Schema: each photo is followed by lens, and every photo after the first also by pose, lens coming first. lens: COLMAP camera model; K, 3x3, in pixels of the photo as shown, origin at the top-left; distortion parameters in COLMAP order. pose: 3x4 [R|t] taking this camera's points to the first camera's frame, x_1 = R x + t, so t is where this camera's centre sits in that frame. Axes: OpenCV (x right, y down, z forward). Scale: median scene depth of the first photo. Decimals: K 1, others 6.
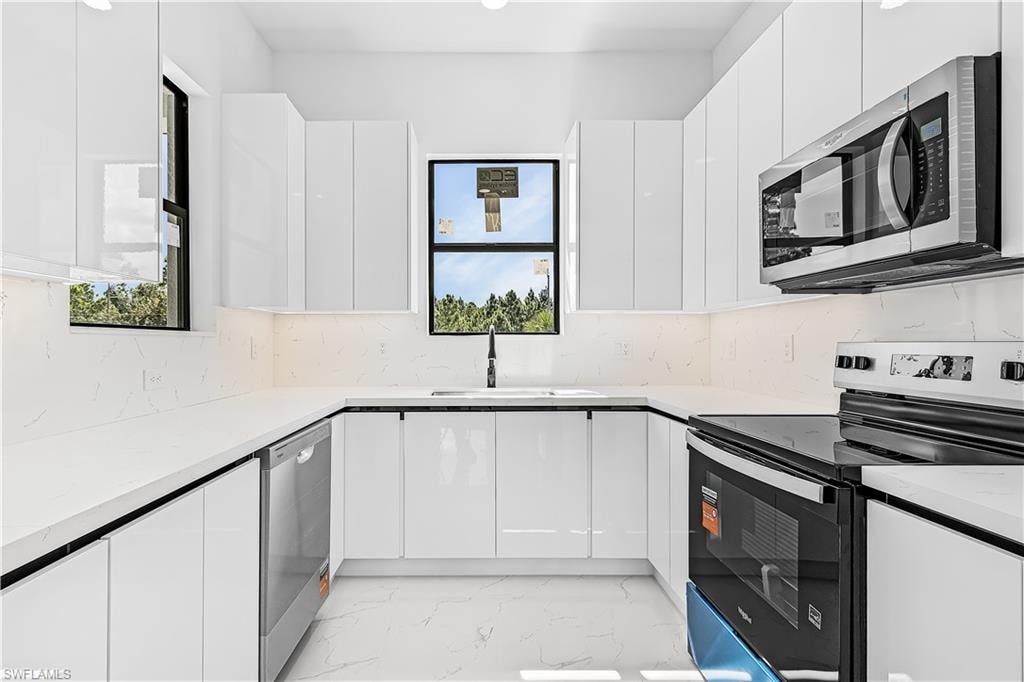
lens RADIAL K [[473.2, 0, 486.9], [0, 473.2, 346.7], [0, 0, 1]] dist [-0.004713, -0.000985]
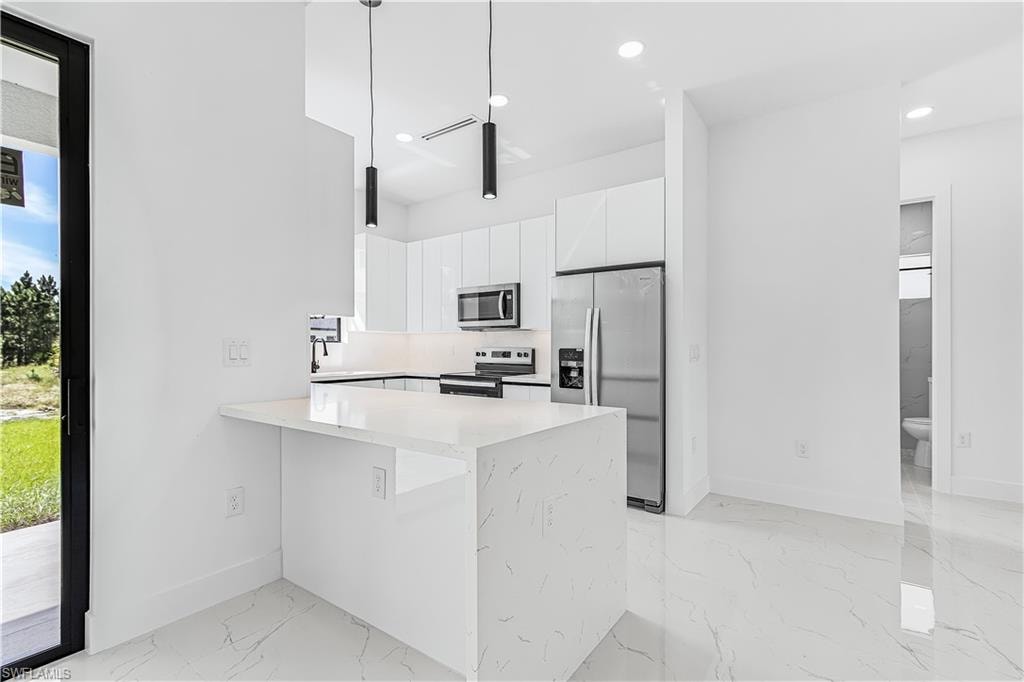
lens RADIAL K [[473.2, 0, 486.9], [0, 473.2, 346.7], [0, 0, 1]] dist [-0.004713, -0.000985]
pose [[0.609728, 0.001649, 0.792609, -2.308235], [0.002965, 0.999986, -0.004361, -0.002377], [-0.792605, 0.005009, 0.609714, -1.293211]]
